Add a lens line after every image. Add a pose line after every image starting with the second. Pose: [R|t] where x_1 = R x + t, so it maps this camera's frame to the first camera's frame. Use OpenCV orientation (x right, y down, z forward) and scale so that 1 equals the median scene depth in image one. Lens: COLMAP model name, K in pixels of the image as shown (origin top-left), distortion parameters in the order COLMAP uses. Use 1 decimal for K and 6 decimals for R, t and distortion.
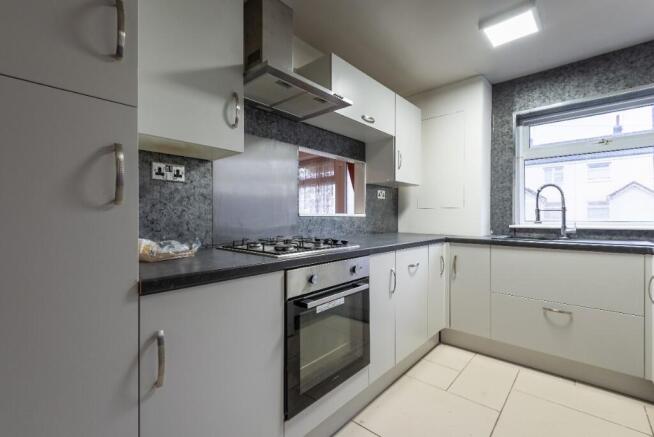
lens RADIAL K [[293.4, 0, 327.0], [0, 293.4, 218.5], [0, 0, 1]] dist [0.011621, -0.000972]
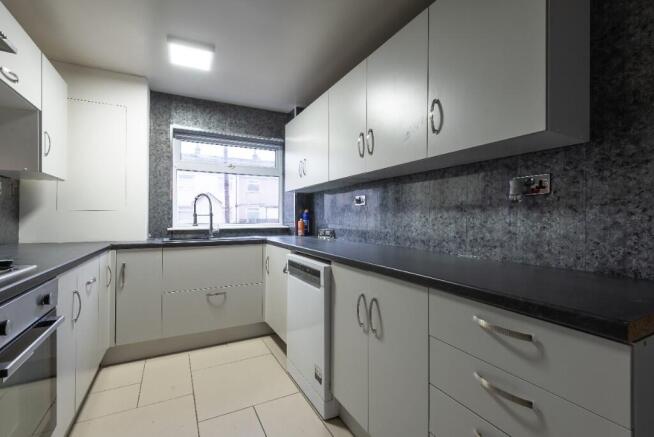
lens RADIAL K [[293.4, 0, 327.0], [0, 293.4, 218.5], [0, 0, 1]] dist [0.011621, -0.000972]
pose [[0.363480, -0.001059, 0.931601, -0.187719], [0.006731, 0.999976, -0.001489, -0.007404], [-0.931578, 0.006812, 0.363479, 0.073299]]
